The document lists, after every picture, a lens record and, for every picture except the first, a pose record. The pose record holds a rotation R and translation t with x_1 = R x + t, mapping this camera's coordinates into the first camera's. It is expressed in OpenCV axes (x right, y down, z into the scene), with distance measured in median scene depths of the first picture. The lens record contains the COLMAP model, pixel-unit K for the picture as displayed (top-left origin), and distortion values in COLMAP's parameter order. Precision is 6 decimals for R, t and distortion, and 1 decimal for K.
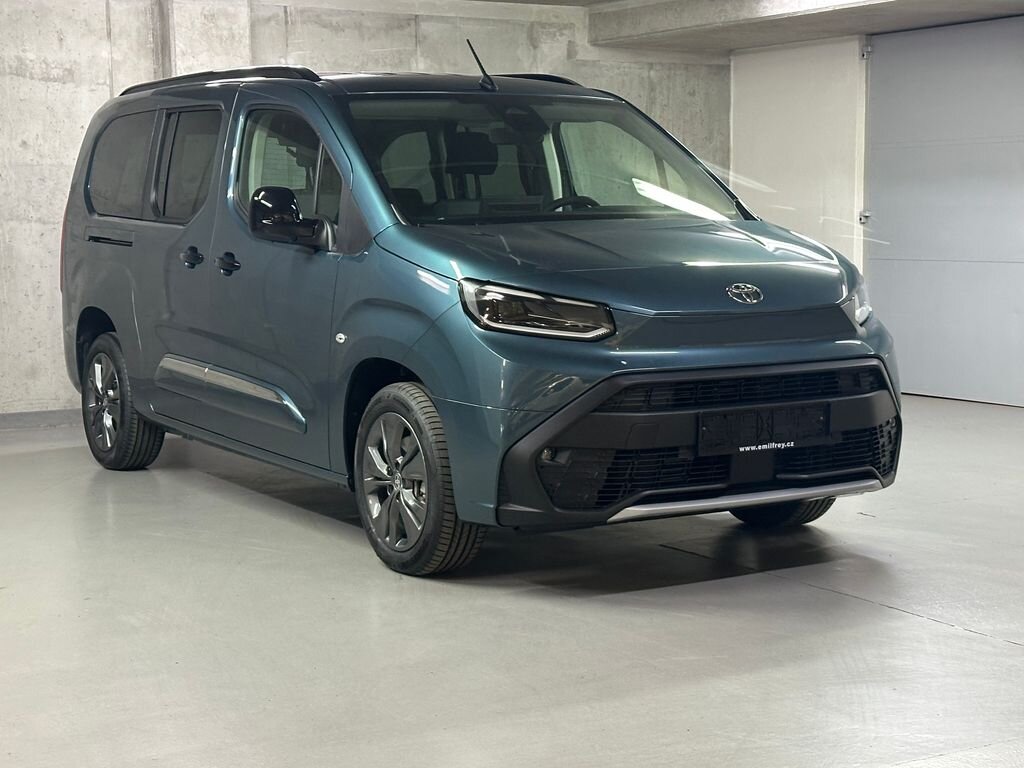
lens RADIAL K [[1821.3, 0, 513.5], [0, 1821.3, 386.4], [0, 0, 1]] dist [0.186535, 0.000000]
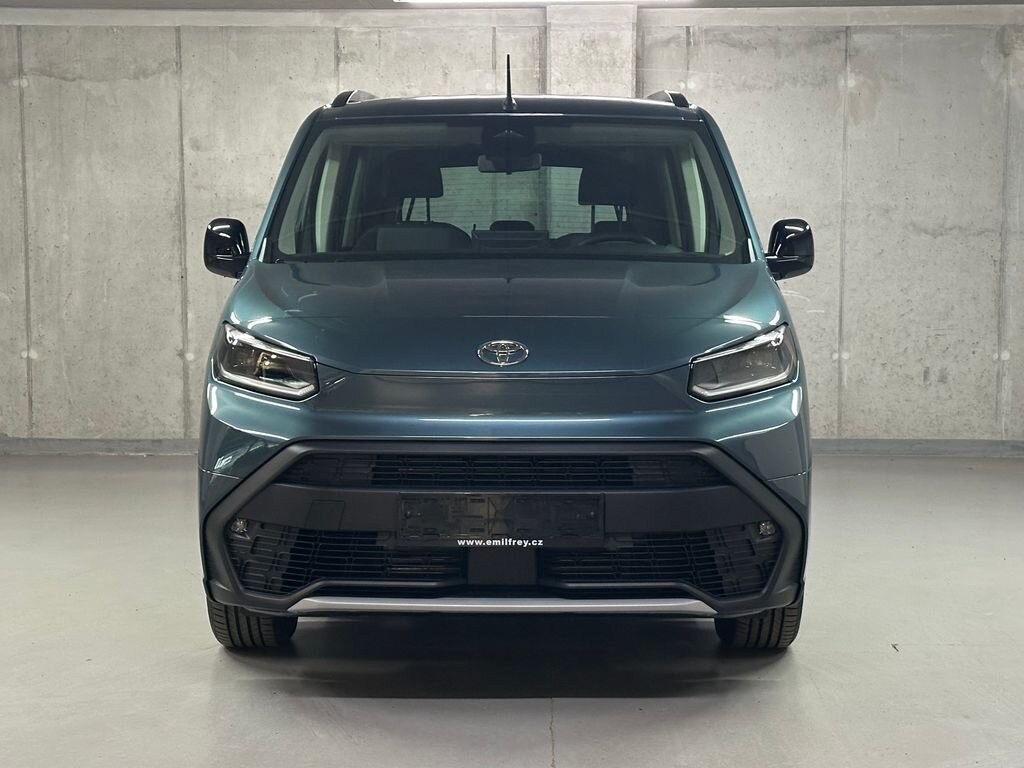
lens RADIAL K [[1821.3, 0, 510.0], [0, 1821.3, 383.9], [0, 0, 1]] dist [0.186535, 0.000000]
pose [[0.848271, 0.054837, -0.526716, 0.300532], [-0.063595, 0.997975, 0.001480, -0.020740], [0.525730, 0.032241, 0.850040, 0.163612]]
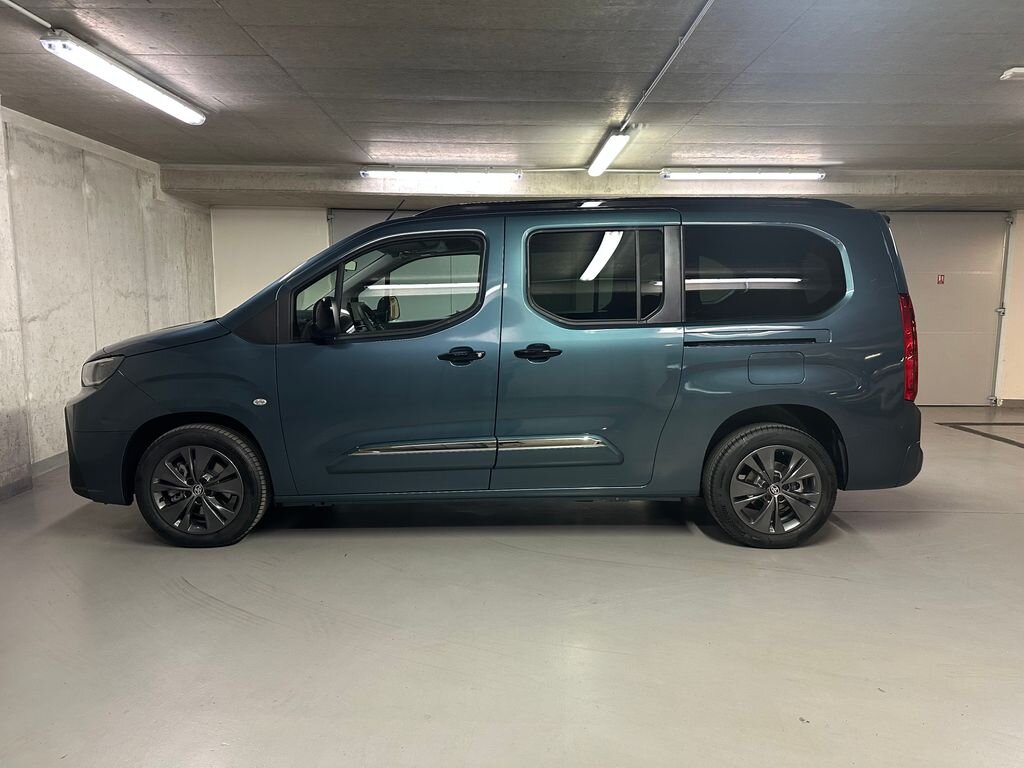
lens RADIAL K [[722.3, 0, 506.1], [0, 722.3, 382.6], [0, 0, 1]] dist [0.000132, -0.009767]
pose [[0.510116, -0.095214, 0.854819, -0.354473], [0.077960, 0.994881, 0.064292, -0.054953], [-0.856565, 0.033846, 0.514928, 0.522901]]
